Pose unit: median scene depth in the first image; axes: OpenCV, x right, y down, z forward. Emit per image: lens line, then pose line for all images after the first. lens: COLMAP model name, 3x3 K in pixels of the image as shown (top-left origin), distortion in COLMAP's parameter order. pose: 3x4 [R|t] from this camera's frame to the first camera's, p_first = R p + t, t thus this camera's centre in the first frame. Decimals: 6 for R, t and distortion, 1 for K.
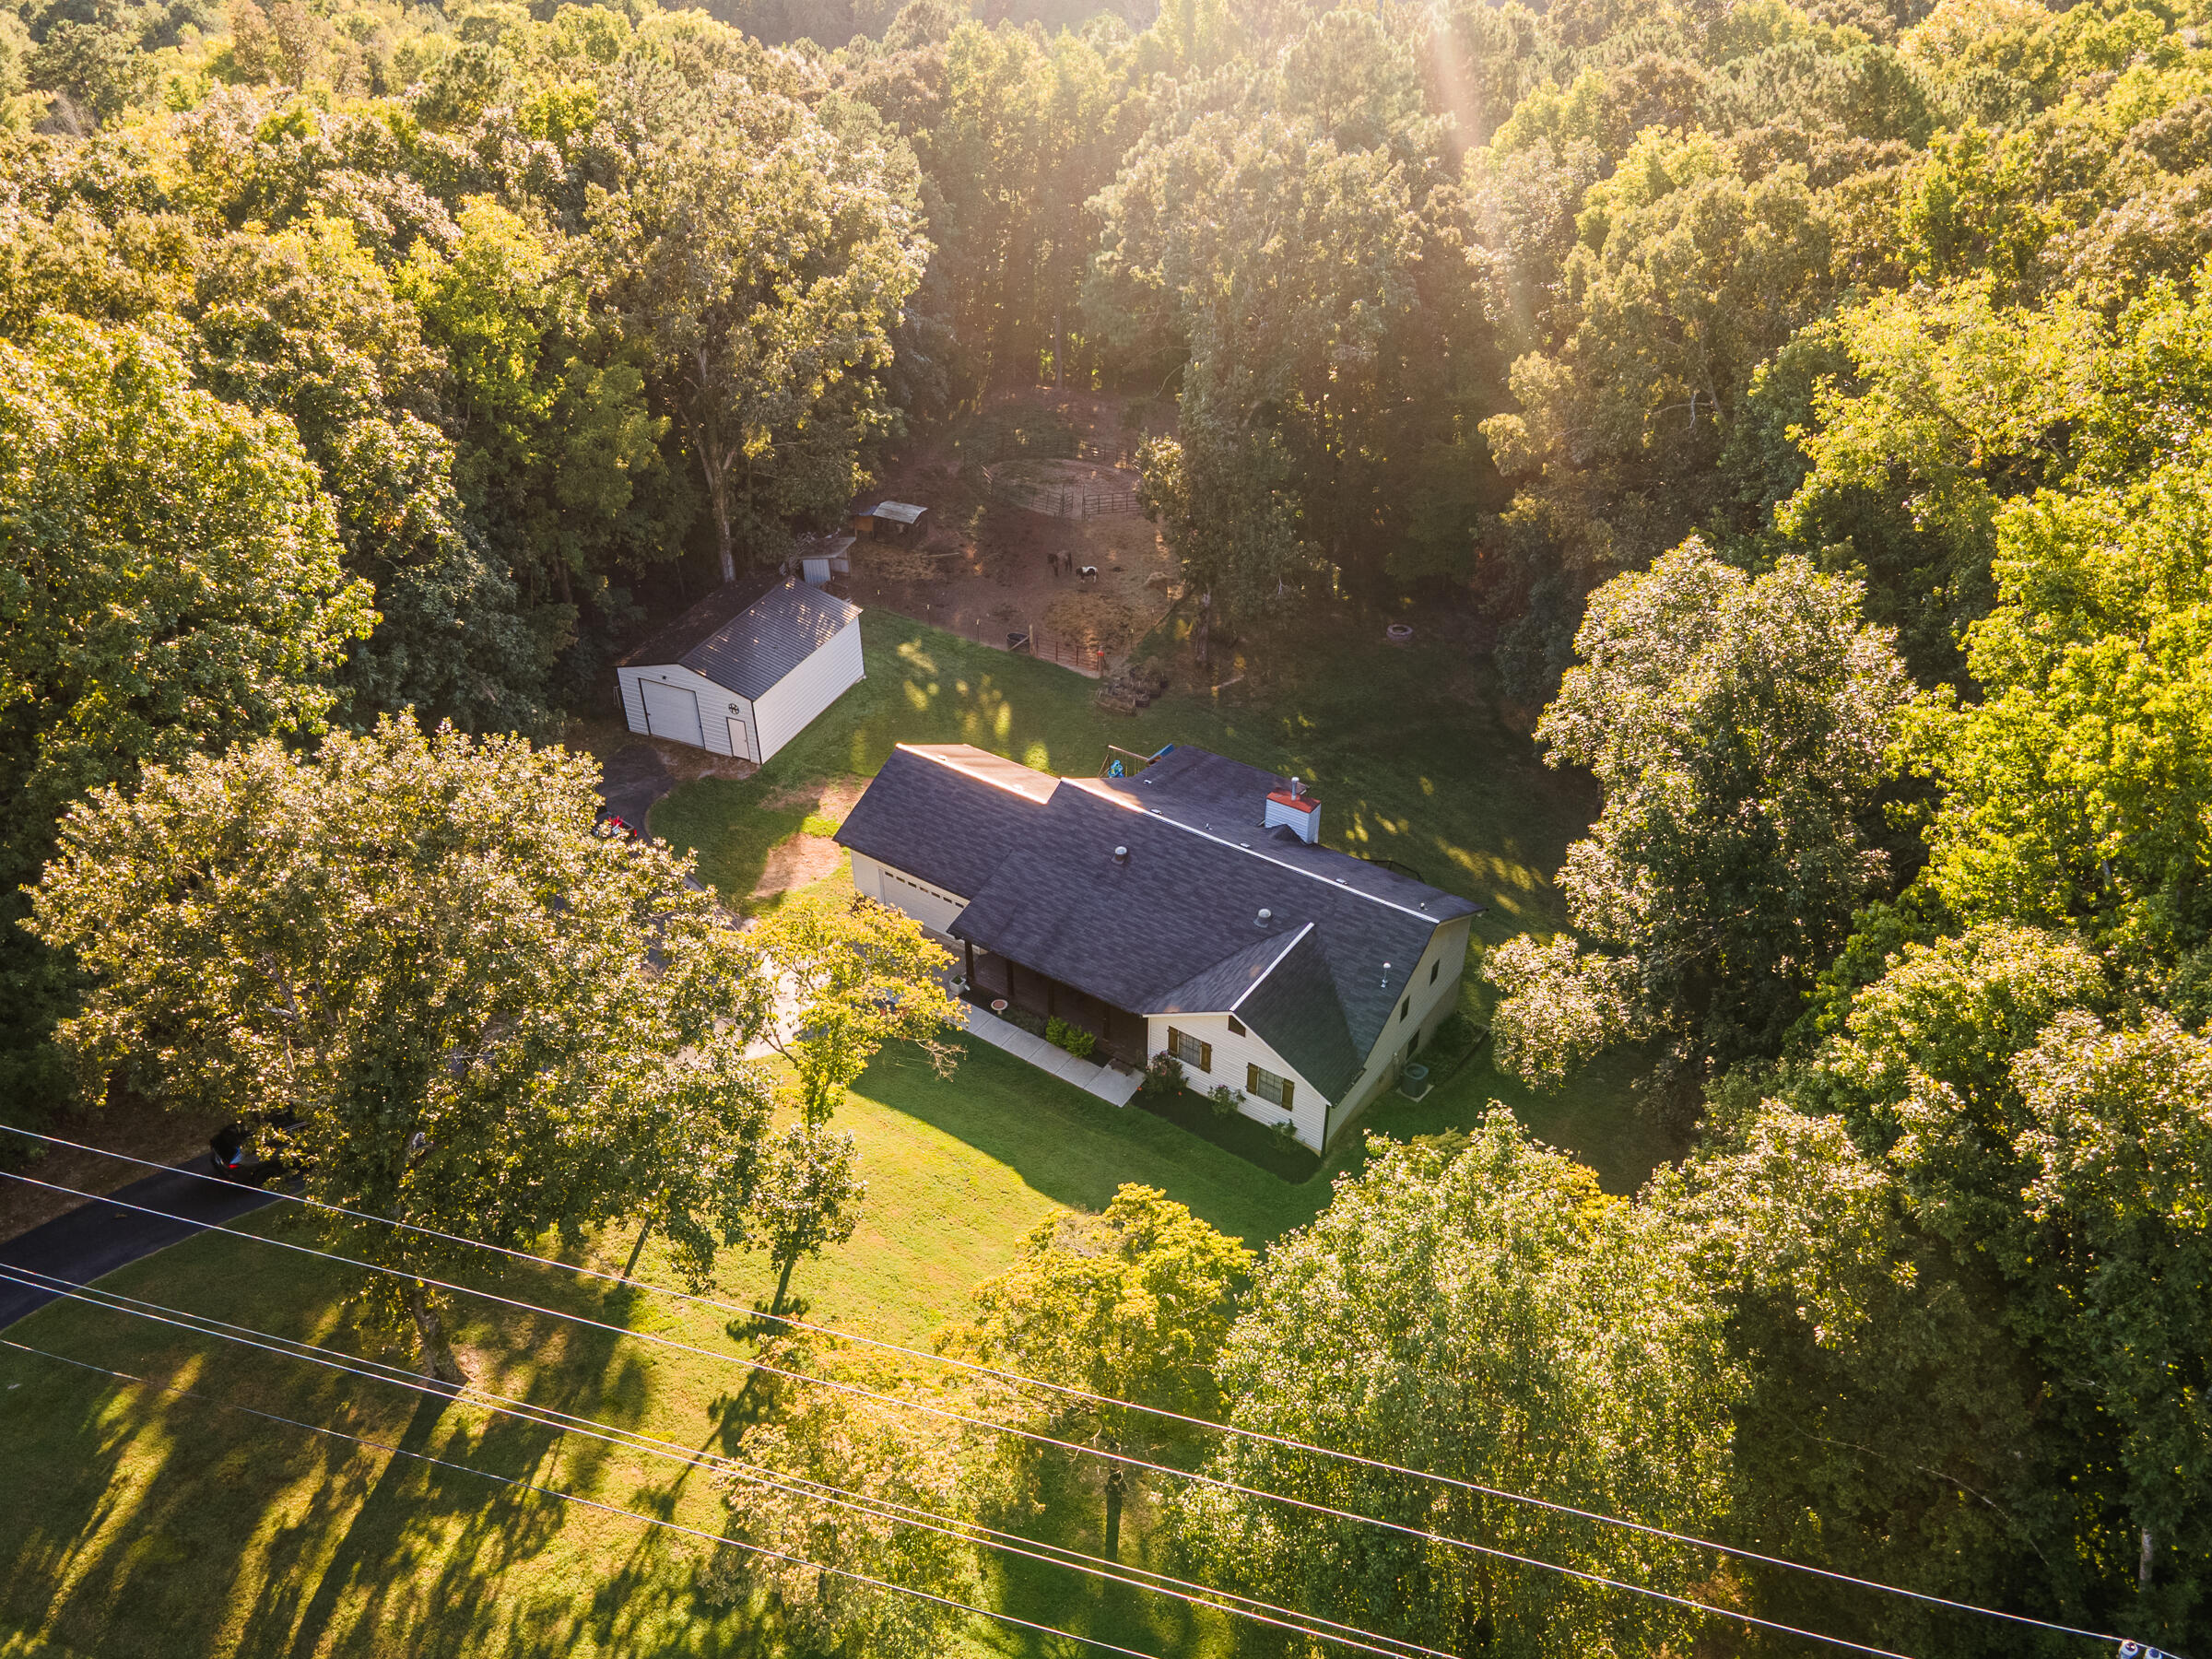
lens RADIAL K [[1624.0, 0, 1095.9], [0, 1624.0, 825.7], [0, 0, 1]] dist [0.004968, 0.046009]
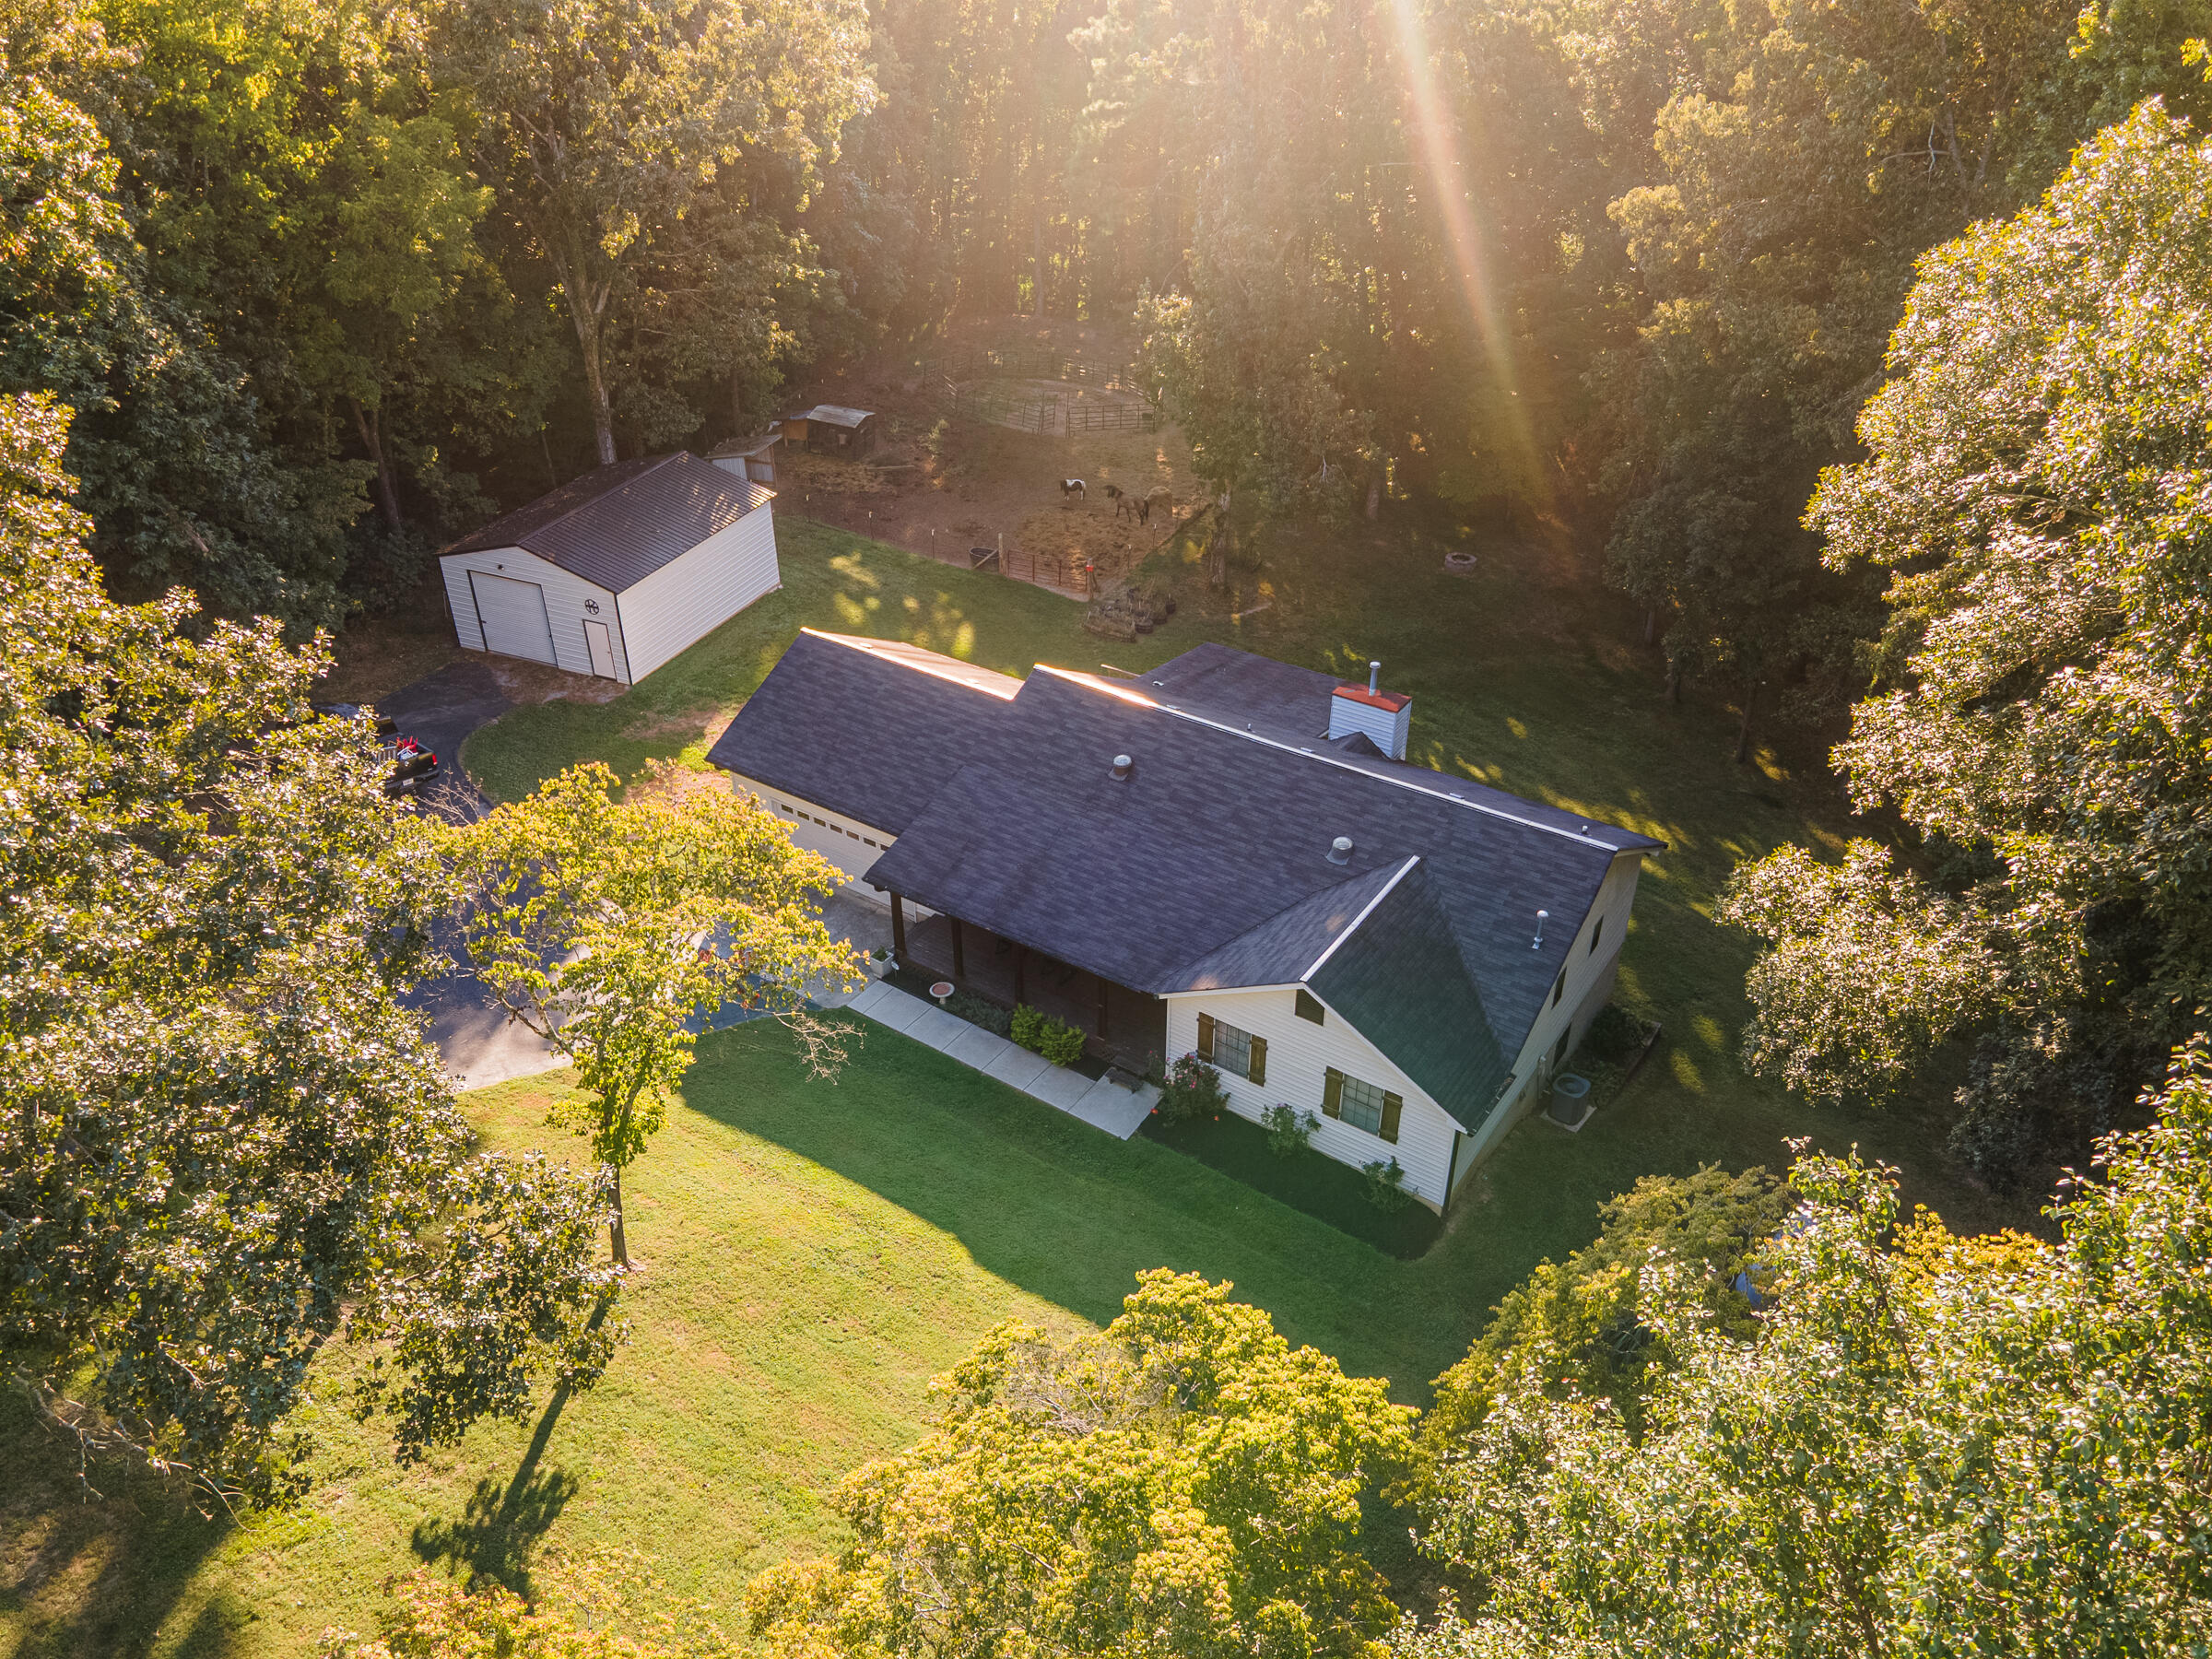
lens RADIAL K [[1624.0, 0, 1095.9], [0, 1624.0, 825.7], [0, 0, 1]] dist [0.004968, 0.046009]
pose [[0.999964, -0.001786, 0.008336, -0.001403], [0.002101, 0.999279, -0.037896, 0.072942], [-0.008263, 0.037912, 0.999247, 0.350183]]
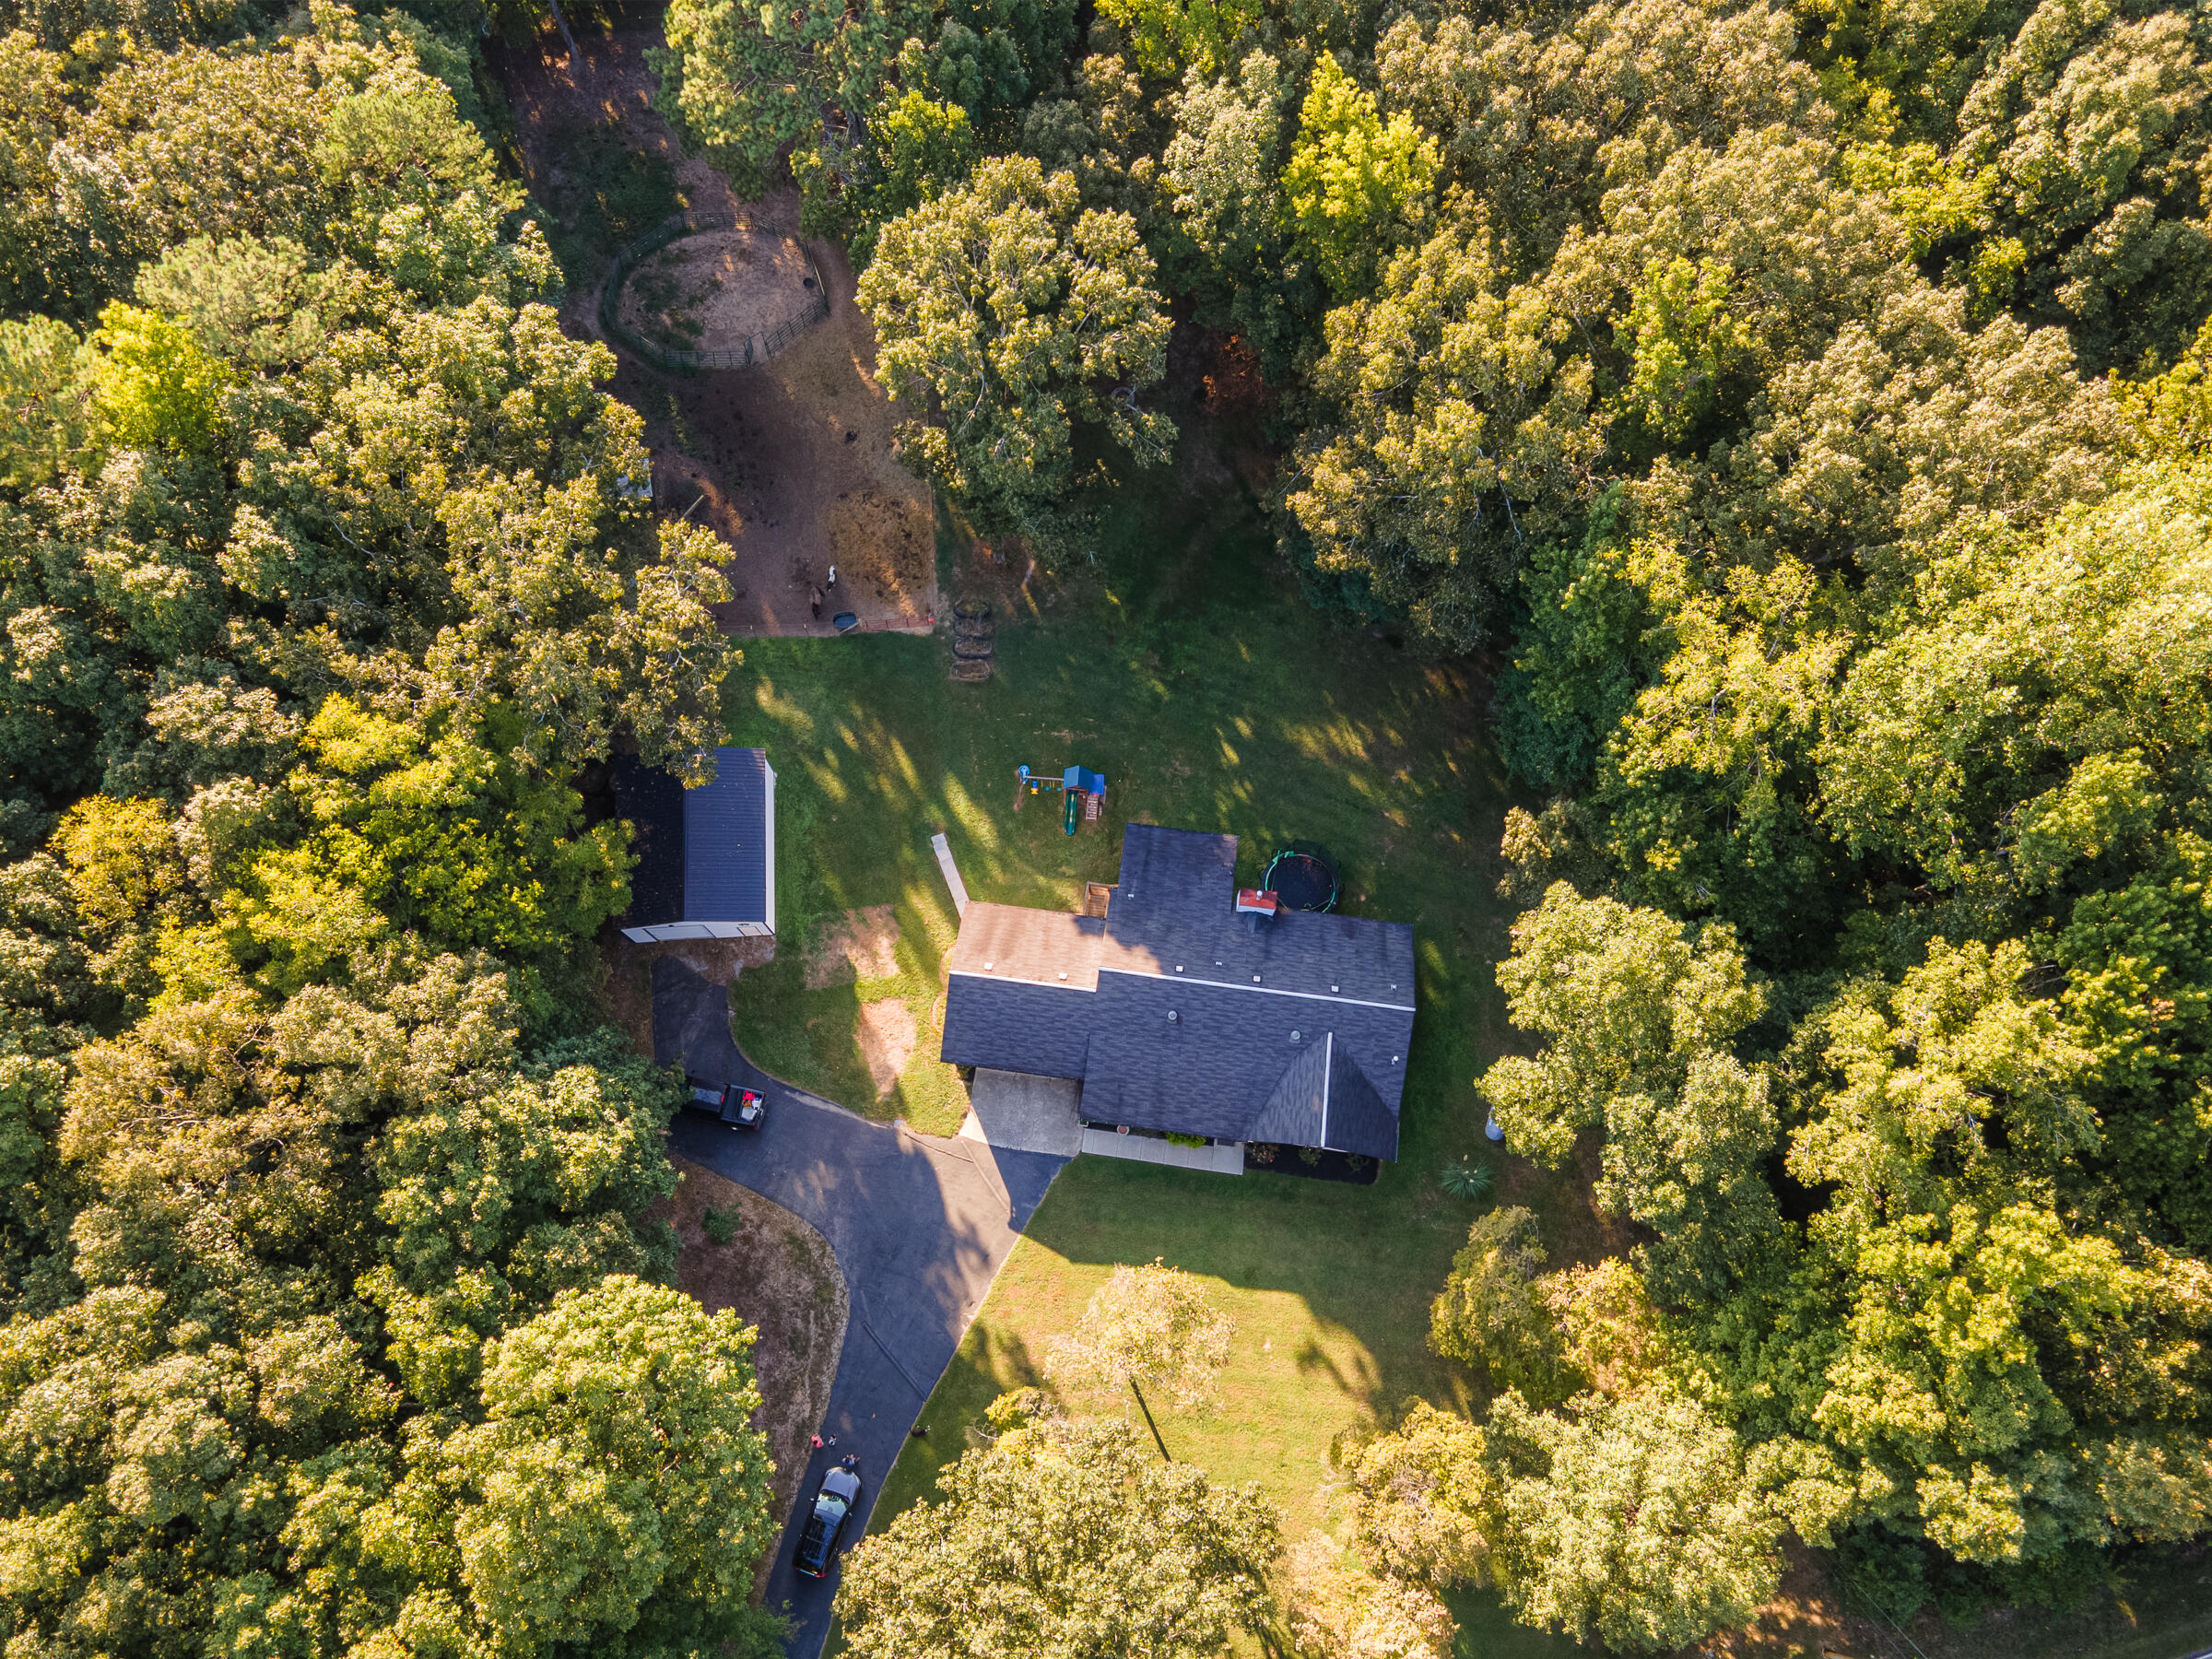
lens RADIAL K [[1624.0, 0, 1095.9], [0, 1624.0, 825.7], [0, 0, 1]] dist [0.004968, 0.046009]
pose [[0.890016, -0.430680, 0.149624, -0.188155], [0.246720, 0.730918, 0.636309, -1.046569], [-0.383408, -0.529409, 0.756785, 0.091233]]
